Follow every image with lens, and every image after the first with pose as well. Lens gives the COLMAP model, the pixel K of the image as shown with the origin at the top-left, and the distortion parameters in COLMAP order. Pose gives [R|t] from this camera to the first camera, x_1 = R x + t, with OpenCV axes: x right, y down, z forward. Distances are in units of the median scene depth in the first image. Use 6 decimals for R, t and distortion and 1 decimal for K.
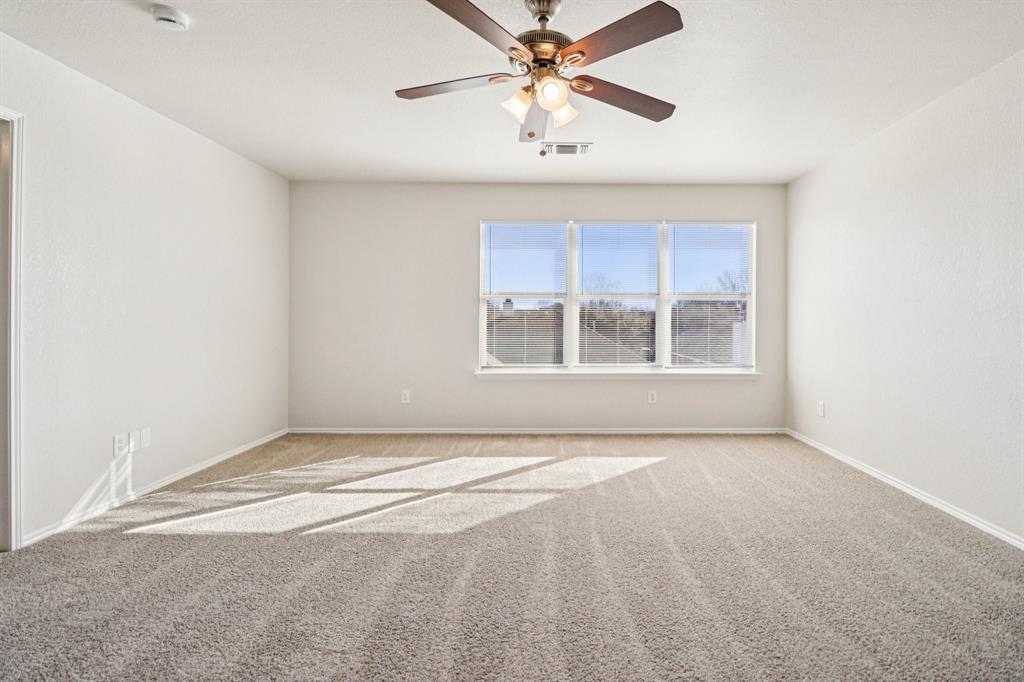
lens RADIAL K [[477.1, 0, 511.3], [0, 477.1, 322.4], [0, 0, 1]] dist [-0.002092, -0.012928]
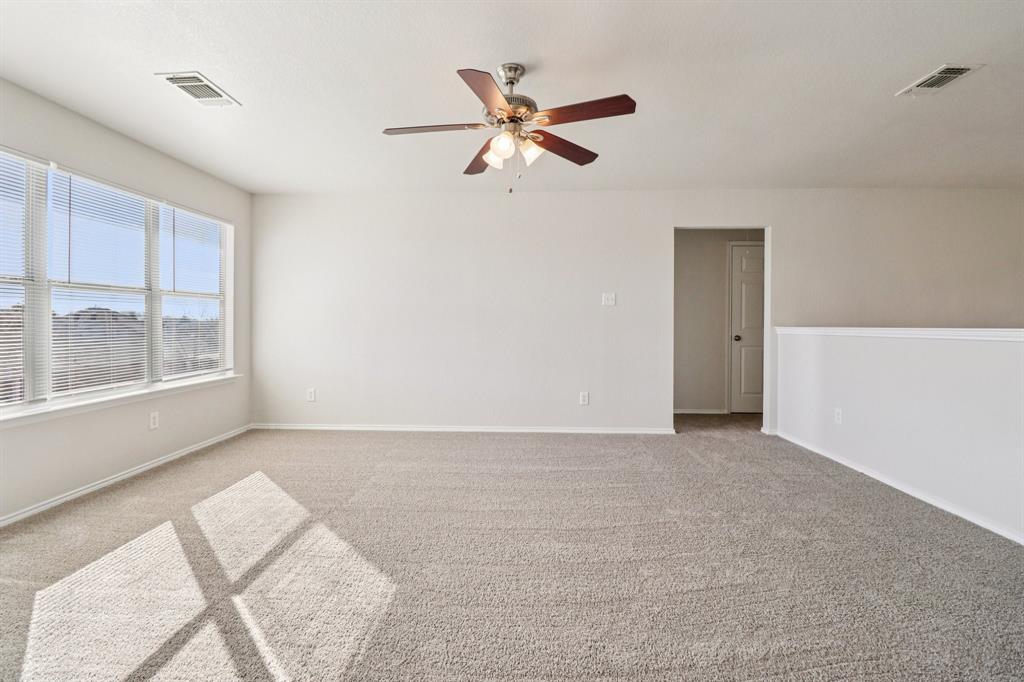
lens RADIAL K [[477.1, 0, 511.3], [0, 477.1, 322.4], [0, 0, 1]] dist [-0.002092, -0.012928]
pose [[0.033116, -0.001937, 0.999450, -0.556224], [0.005159, 0.999985, 0.001767, -0.004412], [-0.999438, 0.005098, 0.033126, 0.459122]]
